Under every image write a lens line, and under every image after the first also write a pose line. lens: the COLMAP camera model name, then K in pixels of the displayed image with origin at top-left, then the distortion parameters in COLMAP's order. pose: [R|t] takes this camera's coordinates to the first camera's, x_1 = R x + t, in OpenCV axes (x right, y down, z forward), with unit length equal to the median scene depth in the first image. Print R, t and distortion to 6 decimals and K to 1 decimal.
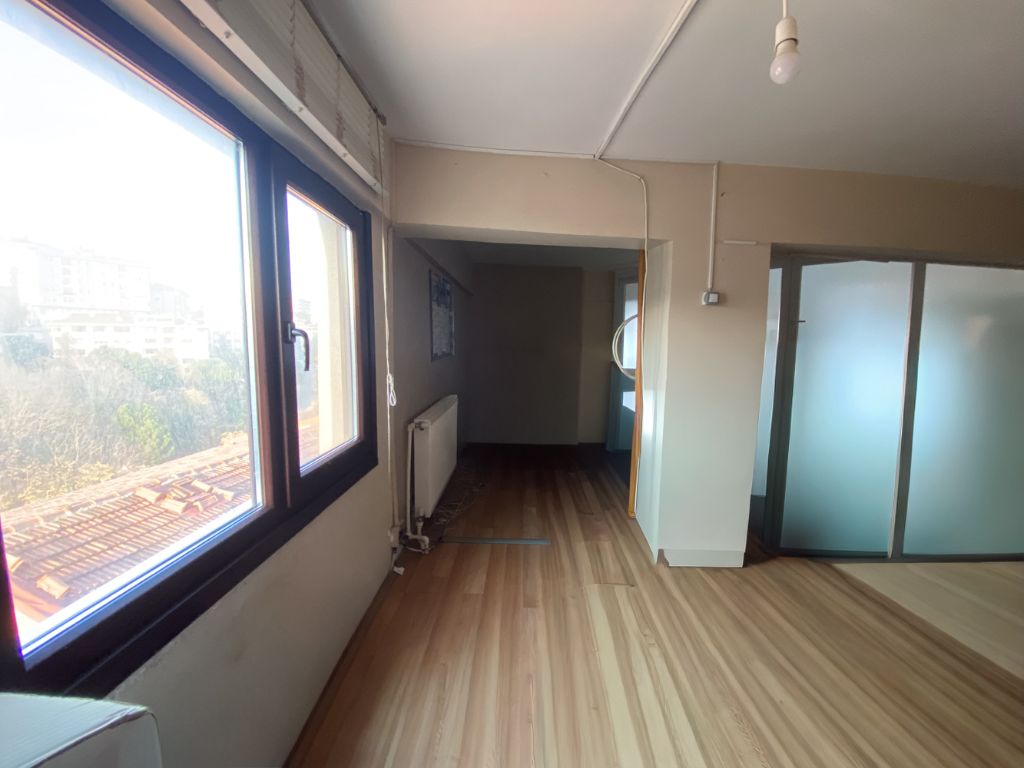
lens RADIAL K [[421.9, 0, 501.2], [0, 421.9, 378.6], [0, 0, 1]] dist [0.011348, -0.012770]
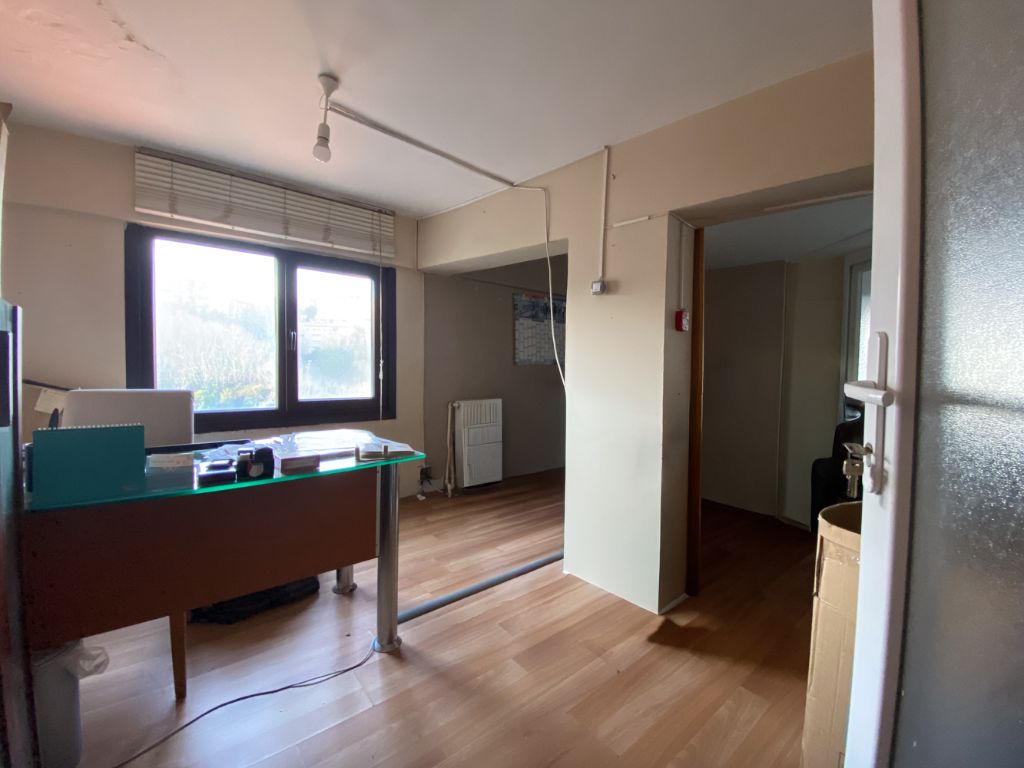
lens RADIAL K [[421.9, 0, 507.6], [0, 421.9, 381.5], [0, 0, 1]] dist [0.011348, -0.012770]
pose [[0.642815, 0.032572, -0.765328, 1.261612], [-0.079149, 0.996572, -0.024065, 0.068883], [0.761921, 0.076045, 0.643190, 0.284071]]
